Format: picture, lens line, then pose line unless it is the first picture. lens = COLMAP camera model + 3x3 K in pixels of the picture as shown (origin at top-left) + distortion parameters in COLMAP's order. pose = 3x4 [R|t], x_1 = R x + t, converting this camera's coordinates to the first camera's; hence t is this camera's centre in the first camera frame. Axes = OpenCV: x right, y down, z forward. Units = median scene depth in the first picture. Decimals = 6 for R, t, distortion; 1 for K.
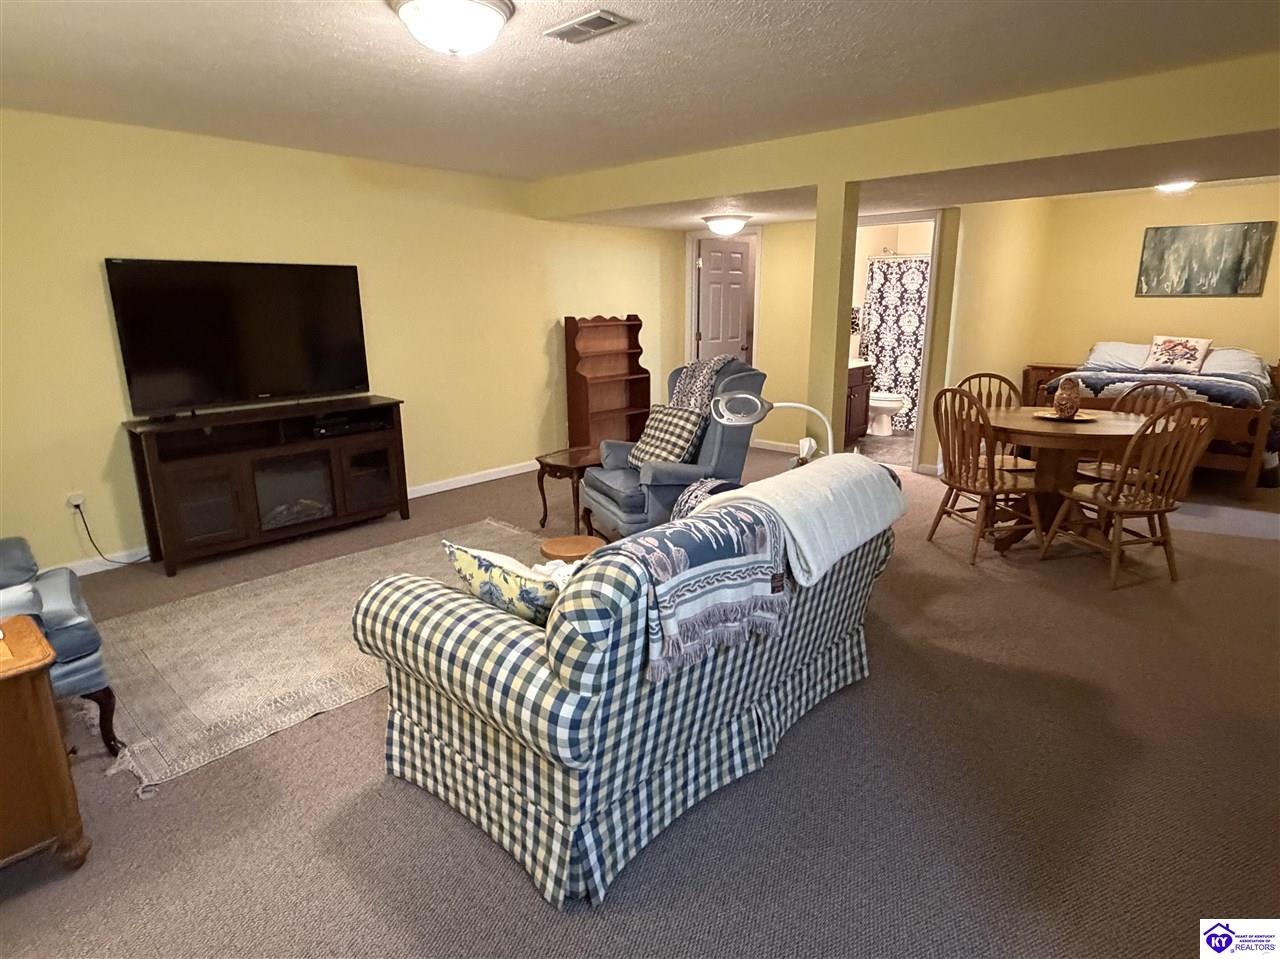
lens RADIAL K [[715.5, 0, 637.8], [0, 715.5, 473.0], [0, 0, 1]] dist [0.002594, -0.002258]
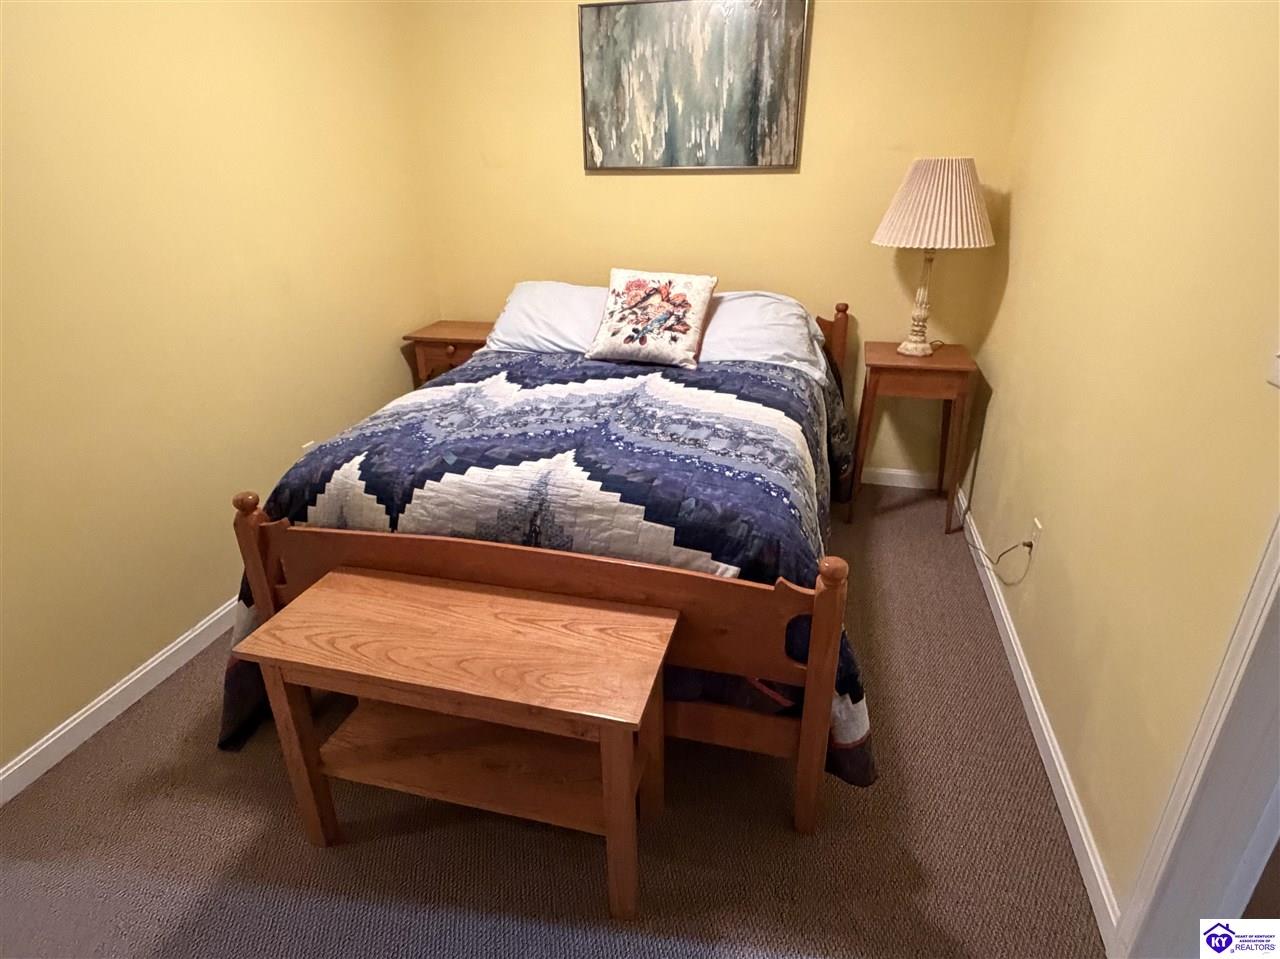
lens RADIAL K [[715.5, 0, 639.0], [0, 715.5, 482.7], [0, 0, 1]] dist [0.002594, -0.002258]
pose [[0.882591, -0.194149, 0.428181, 0.530574], [0.119582, 0.973502, 0.194922, -0.149781], [-0.454678, -0.120833, 0.882421, 0.599807]]
